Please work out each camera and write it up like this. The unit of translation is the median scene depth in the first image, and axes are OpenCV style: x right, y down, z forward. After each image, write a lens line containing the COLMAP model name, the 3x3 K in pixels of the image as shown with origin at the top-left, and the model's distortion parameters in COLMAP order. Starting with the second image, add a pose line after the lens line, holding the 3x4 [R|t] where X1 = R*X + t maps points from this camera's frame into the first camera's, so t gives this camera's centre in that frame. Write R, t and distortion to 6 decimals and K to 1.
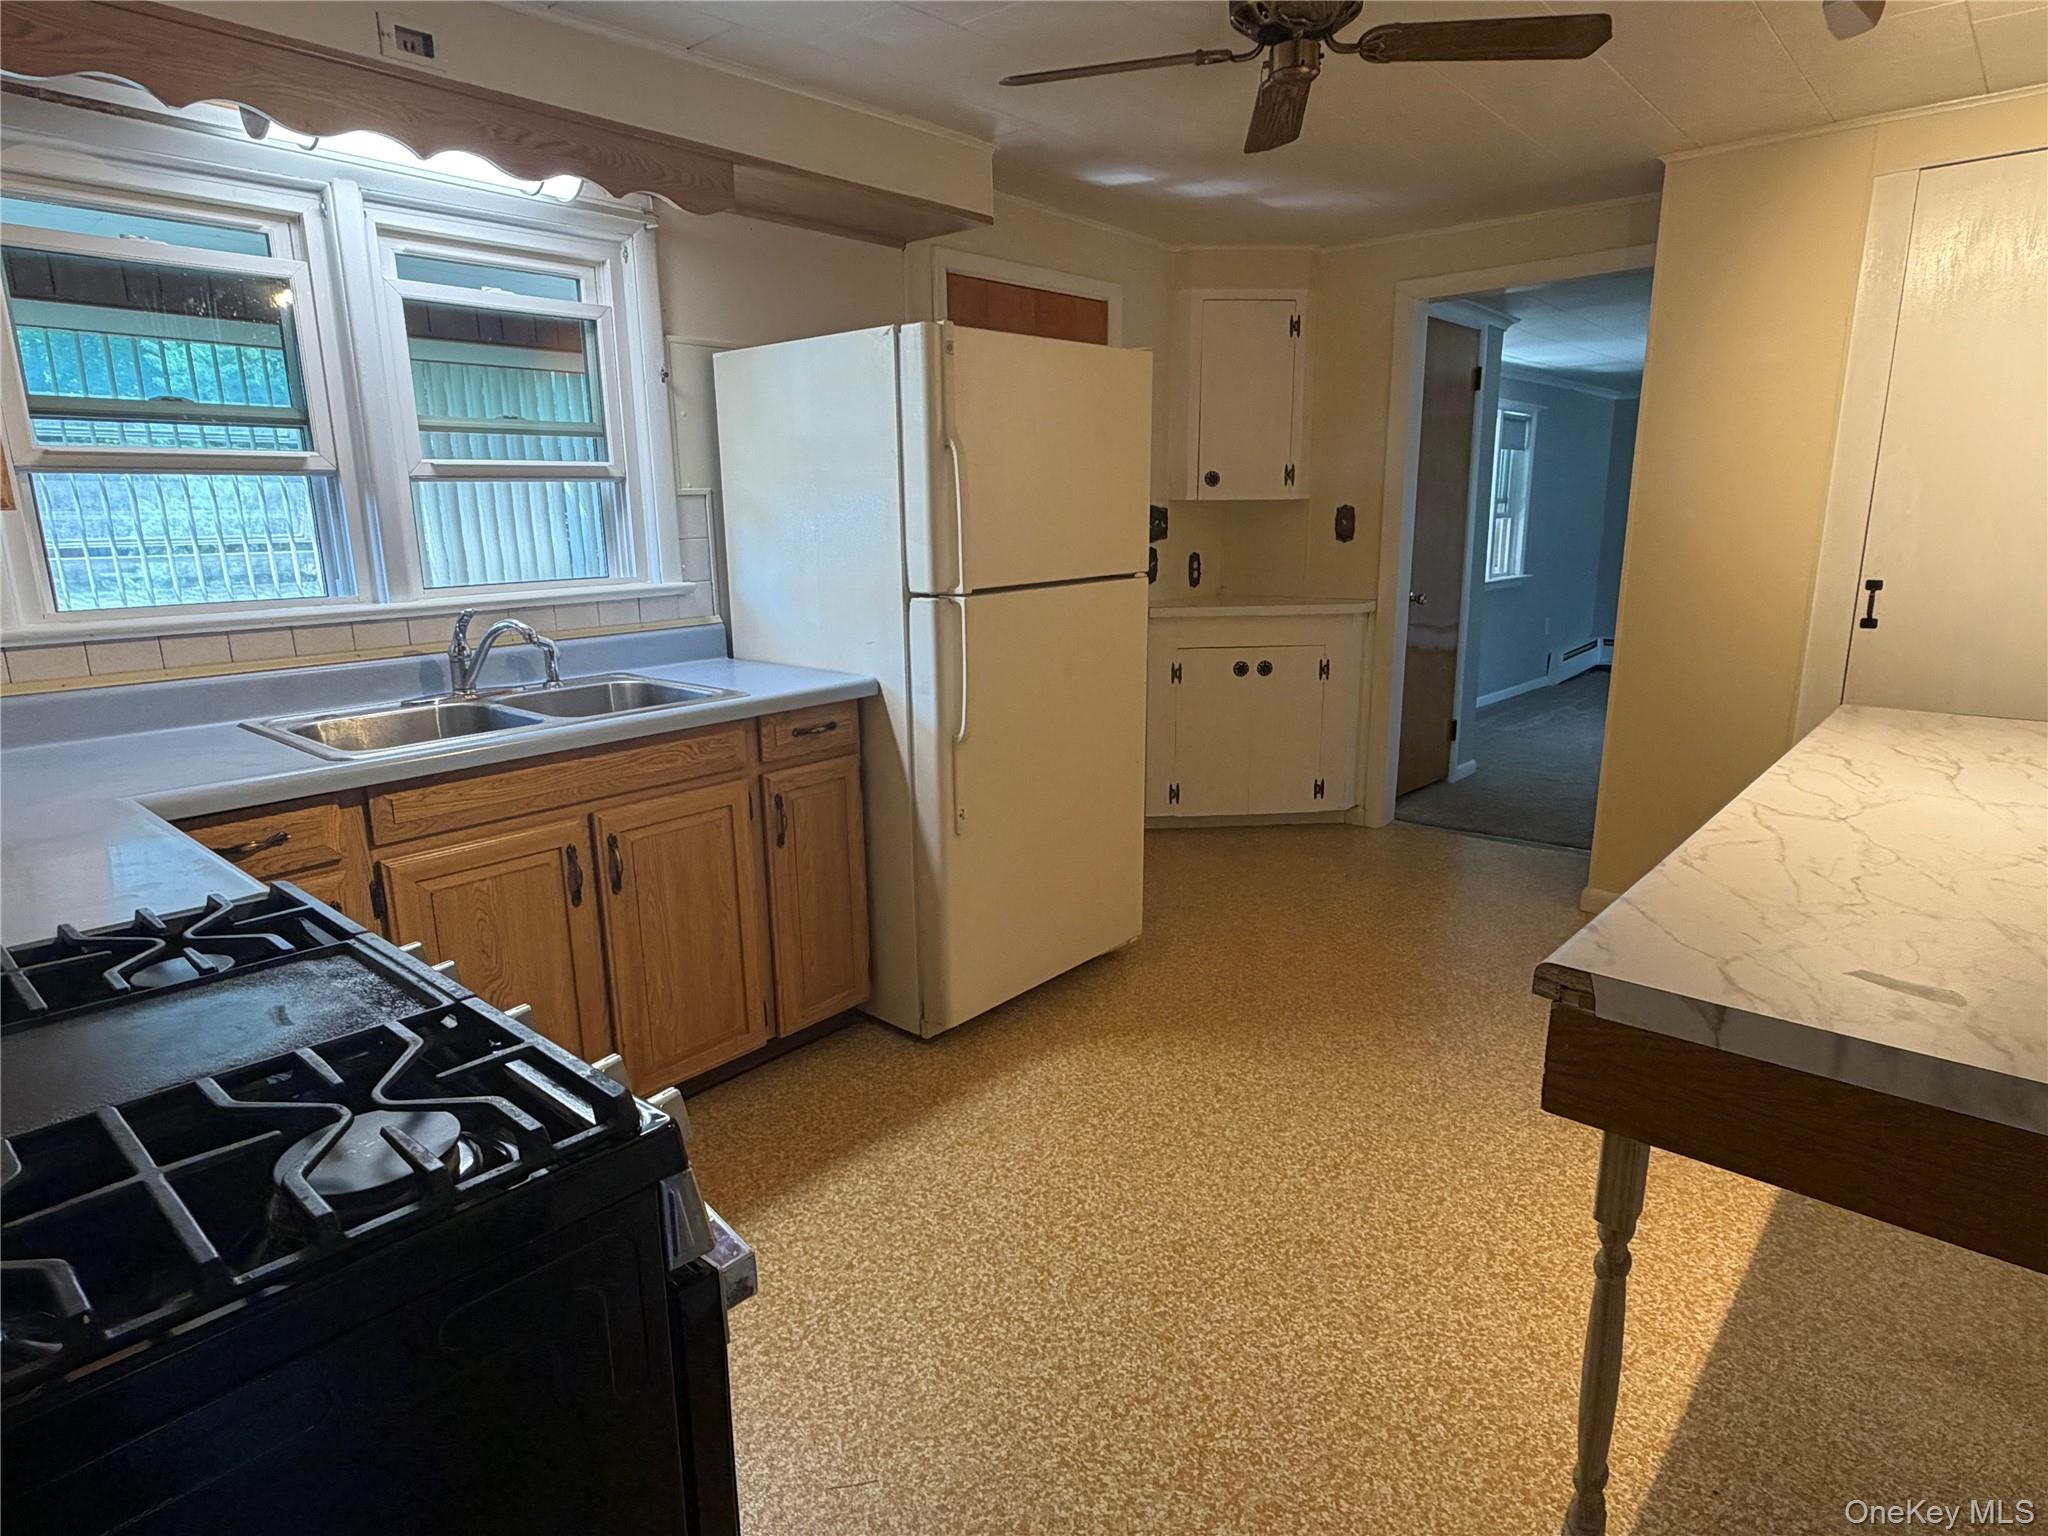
lens RADIAL K [[1141.2, 0, 1022.0], [0, 1141.2, 770.6], [0, 0, 1]] dist [0.001251, -0.000319]
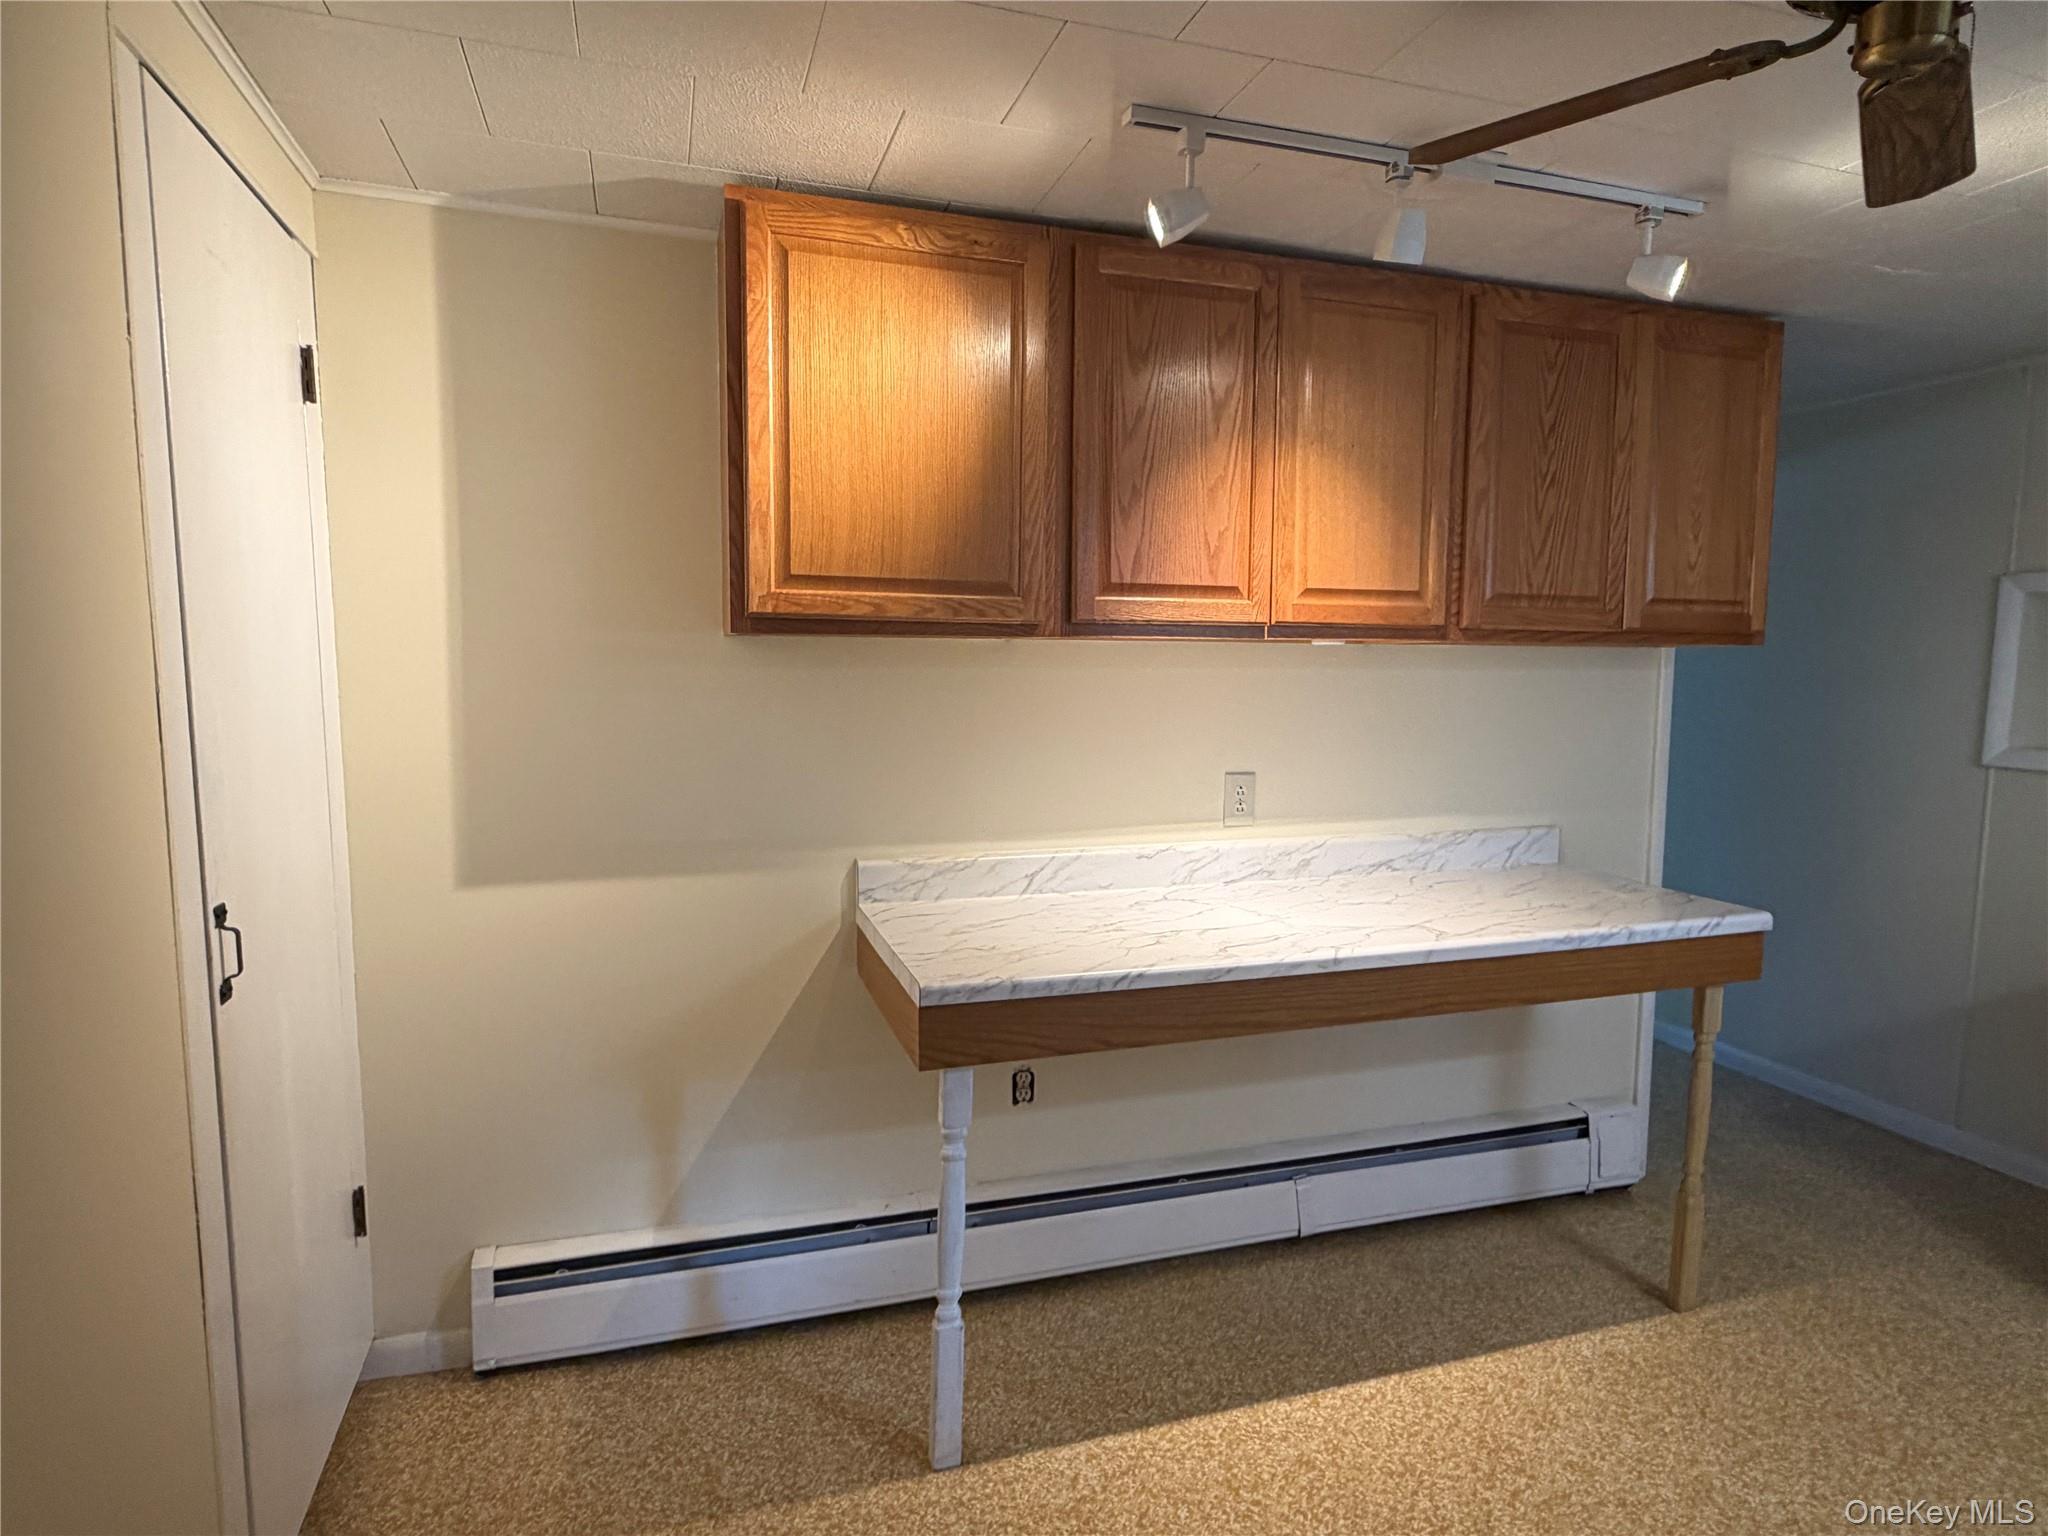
lens RADIAL K [[1141.2, 0, 1022.0], [0, 1141.2, 770.6], [0, 0, 1]] dist [0.001251, -0.000319]
pose [[-0.862037, -0.039993, 0.505265, 0.312067], [0.120932, 0.951862, 0.281665, -0.477985], [-0.492206, 0.303908, -0.815704, 1.820497]]
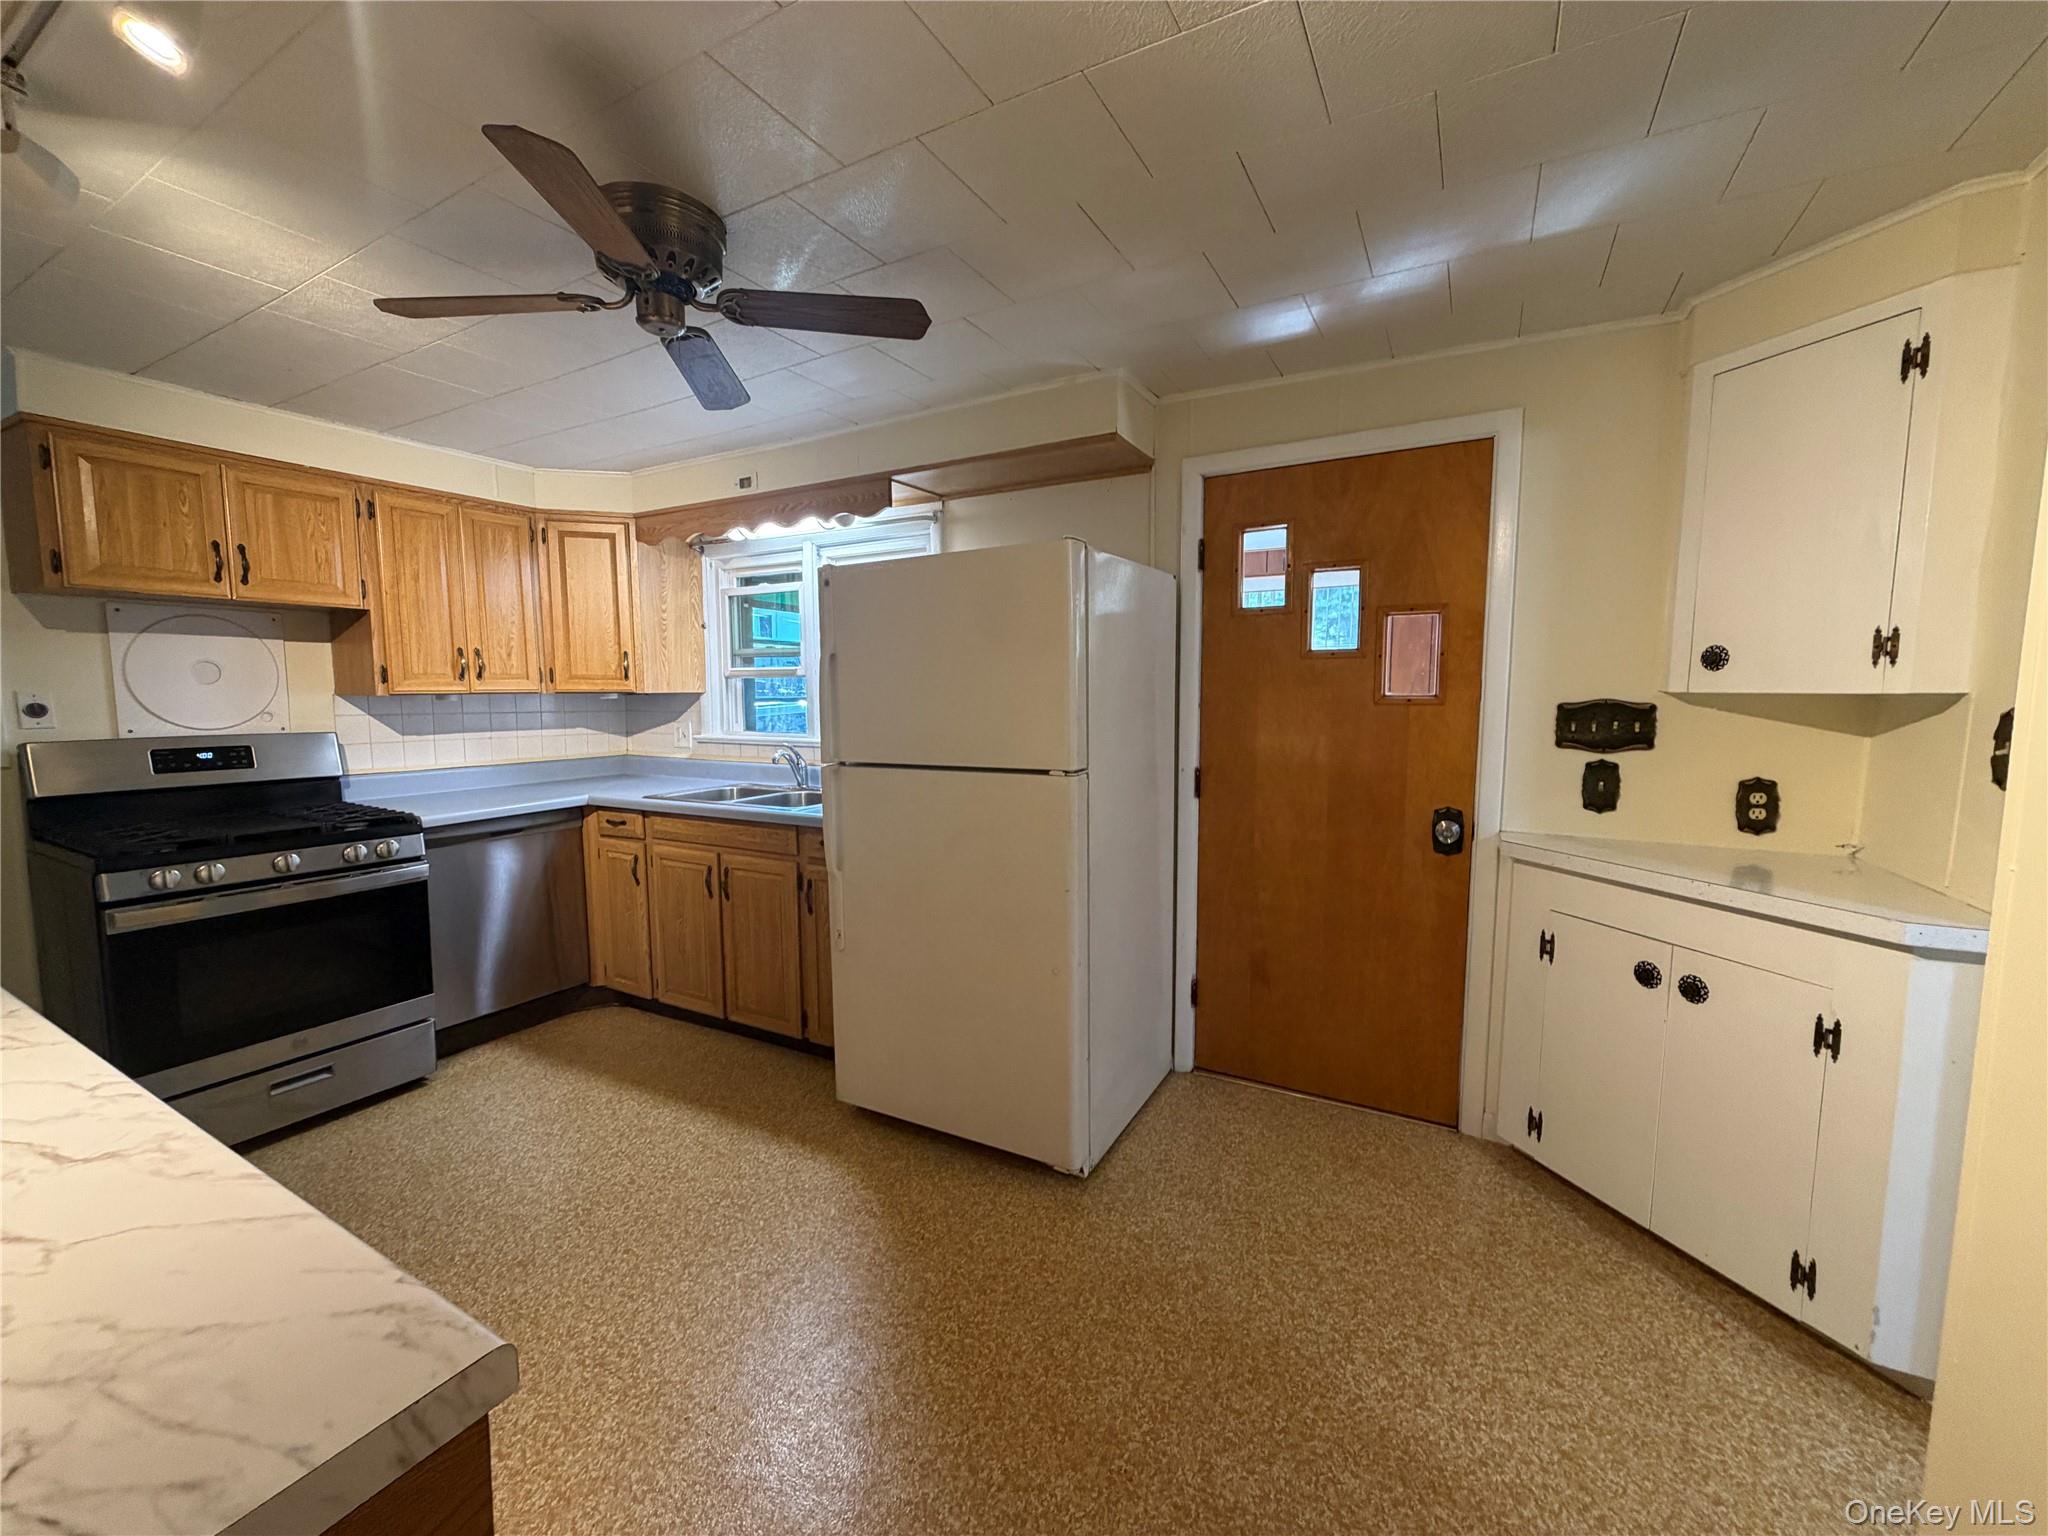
lens RADIAL K [[818.5, 0, 1015.1], [0, 818.5, 764.9], [0, 0, 1]] dist [0.001153, 0.000156]
pose [[0.211355, 0.103065, -0.971960, 1.125500], [-0.220579, 0.973800, 0.055295, -0.314126], [0.952194, 0.202707, 0.228551, 1.230307]]
